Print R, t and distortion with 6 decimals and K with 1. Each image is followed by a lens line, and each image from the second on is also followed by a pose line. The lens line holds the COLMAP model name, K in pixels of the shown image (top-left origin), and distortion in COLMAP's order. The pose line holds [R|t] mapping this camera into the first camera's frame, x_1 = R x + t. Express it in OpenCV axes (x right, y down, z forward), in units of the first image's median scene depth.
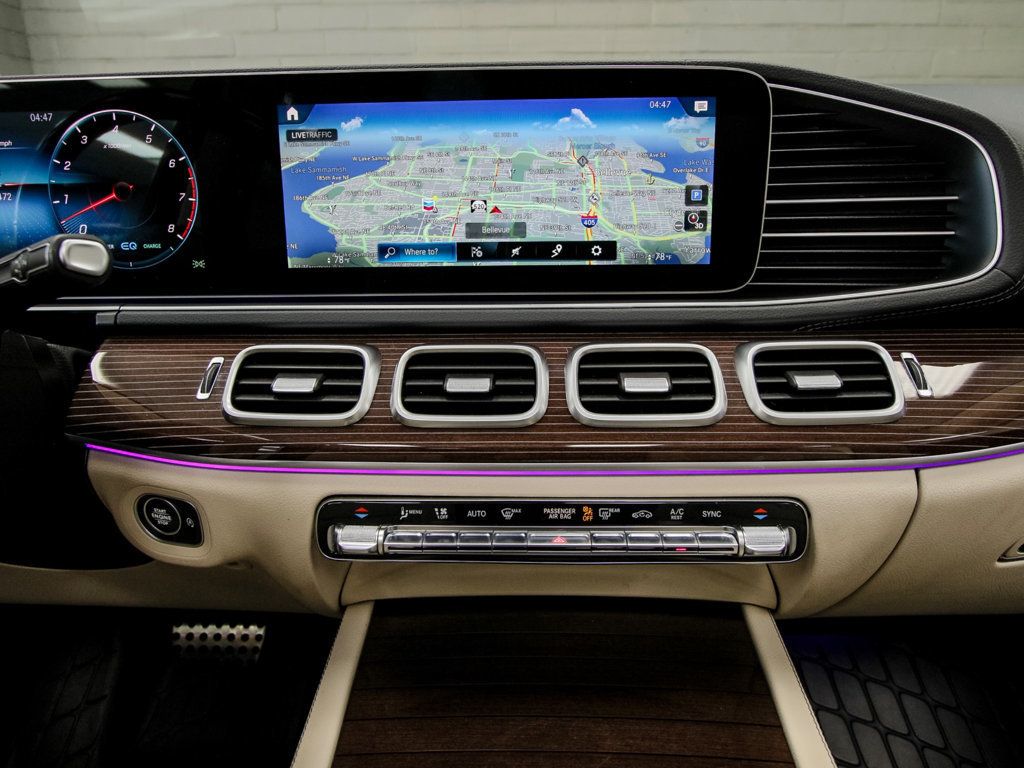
lens RADIAL K [[657.9, 0, 516.8], [0, 657.9, 367.6], [0, 0, 1]] dist [-0.025925, 0.009373]
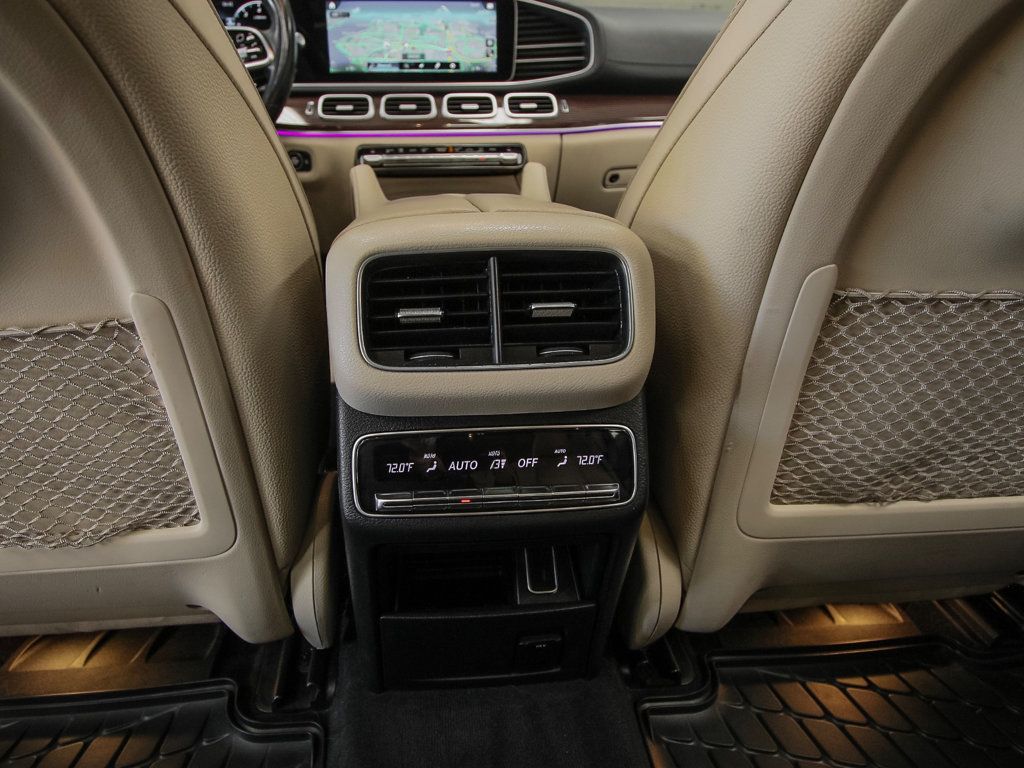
lens RADIAL K [[668.8, 0, 471.3], [0, 668.8, 425.2], [0, 0, 1]] dist [-0.013023, 0.001277]
pose [[0.993319, -0.040002, 0.108246, -0.149165], [0.027201, 0.992730, 0.117251, 0.937054], [-0.112149, -0.113524, 0.987185, -1.788537]]
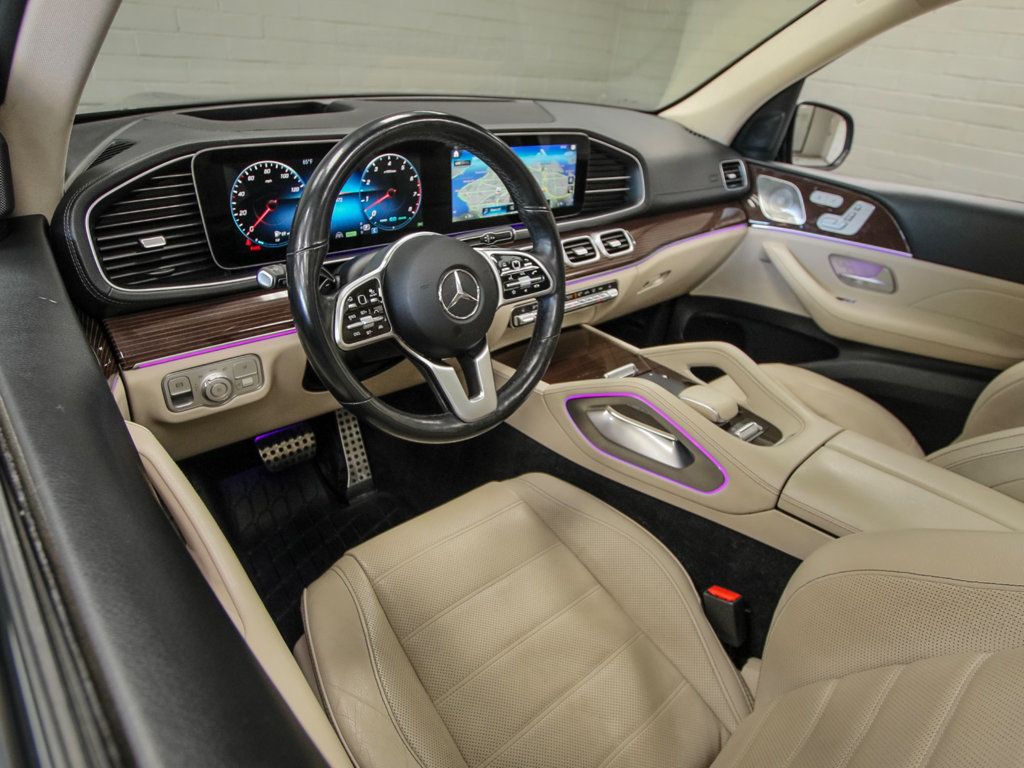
lens RADIAL K [[606.5, 0, 498.6], [0, 606.5, 414.0], [0, 0, 1]] dist [-0.015786, -0.002104]
pose [[0.724950, -0.303611, 0.618278, -1.837003], [0.105562, 0.935982, 0.335848, -0.226377], [-0.680665, -0.178207, 0.710590, -0.799126]]
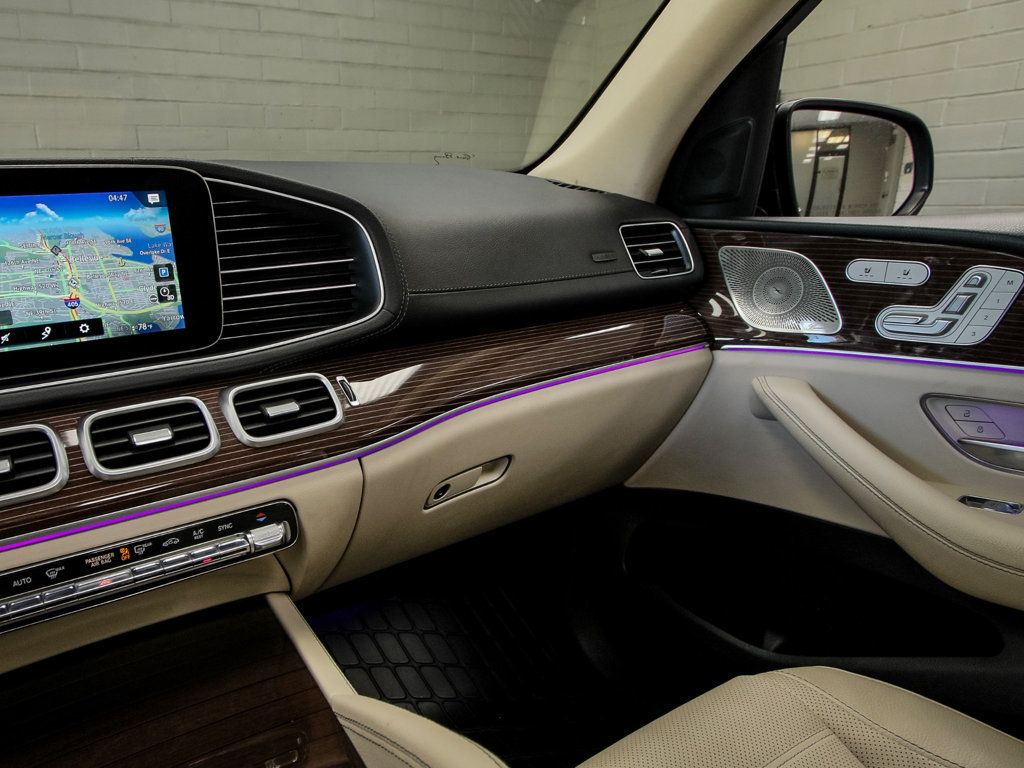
lens RADIAL K [[664.2, 0, 357.9], [0, 664.2, 420.2], [0, 0, 1]] dist [-0.023393, 0.004478]
pose [[0.856355, -0.184787, 0.482193, -0.053117], [0.177673, 0.982206, 0.060864, -0.009629], [-0.484860, 0.033552, 0.873948, -0.212206]]
